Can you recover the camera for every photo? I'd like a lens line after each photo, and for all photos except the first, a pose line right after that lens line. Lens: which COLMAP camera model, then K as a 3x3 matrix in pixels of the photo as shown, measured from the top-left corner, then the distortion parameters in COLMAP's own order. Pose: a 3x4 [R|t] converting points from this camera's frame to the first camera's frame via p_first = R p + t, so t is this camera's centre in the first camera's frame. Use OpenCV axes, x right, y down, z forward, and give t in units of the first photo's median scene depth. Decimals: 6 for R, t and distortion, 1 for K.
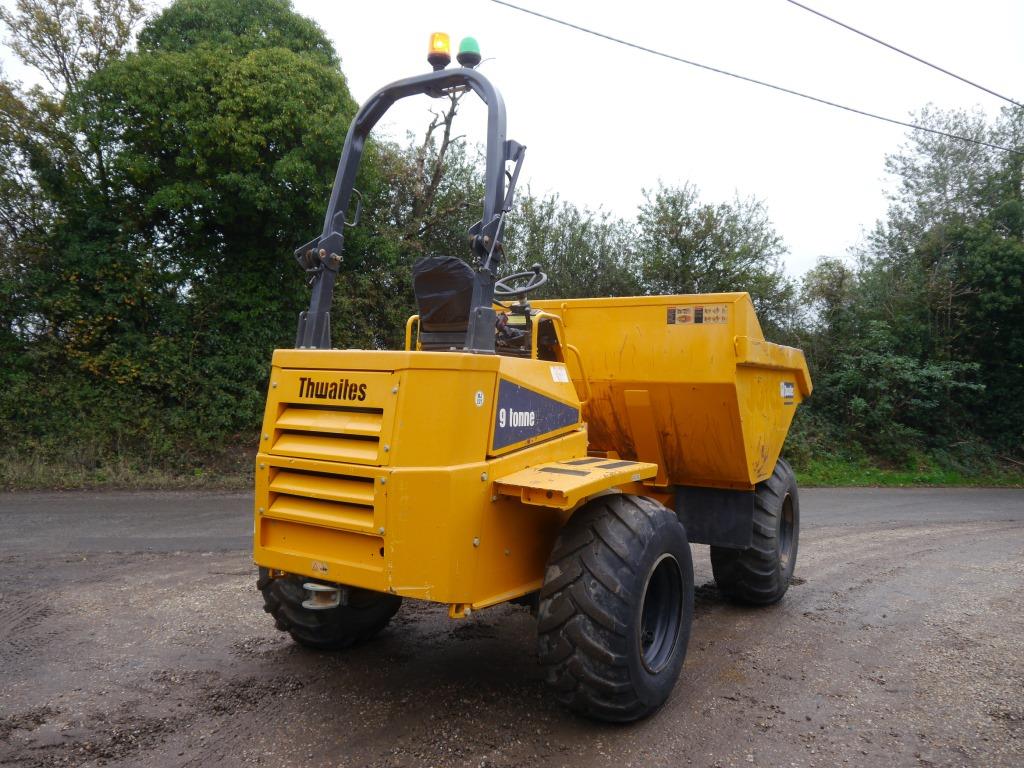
lens RADIAL K [[826.7, 0, 516.5], [0, 826.7, 383.3], [0, 0, 1]] dist [-0.021501, -0.000457]
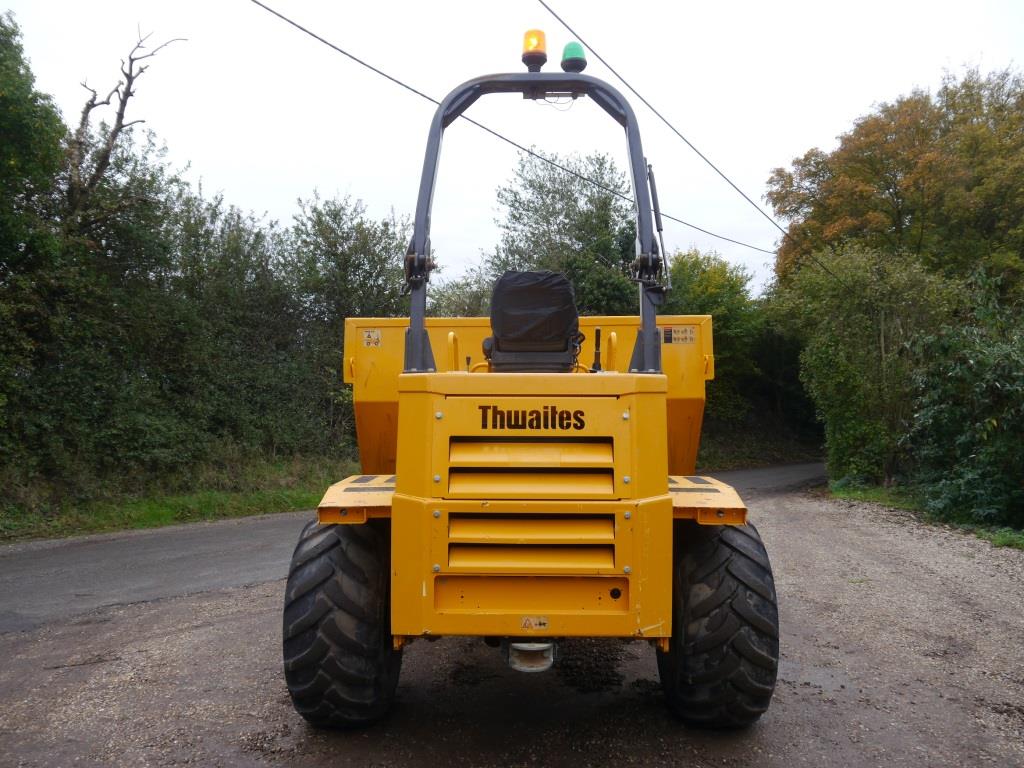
lens RADIAL K [[826.7, 0, 514.3], [0, 826.7, 385.6], [0, 0, 1]] dist [-0.021501, -0.000457]
pose [[0.862911, -0.019123, 0.504994, -0.664968], [0.026155, 0.999634, -0.006838, -0.021145], [-0.504679, 0.019109, 0.863095, 0.242707]]
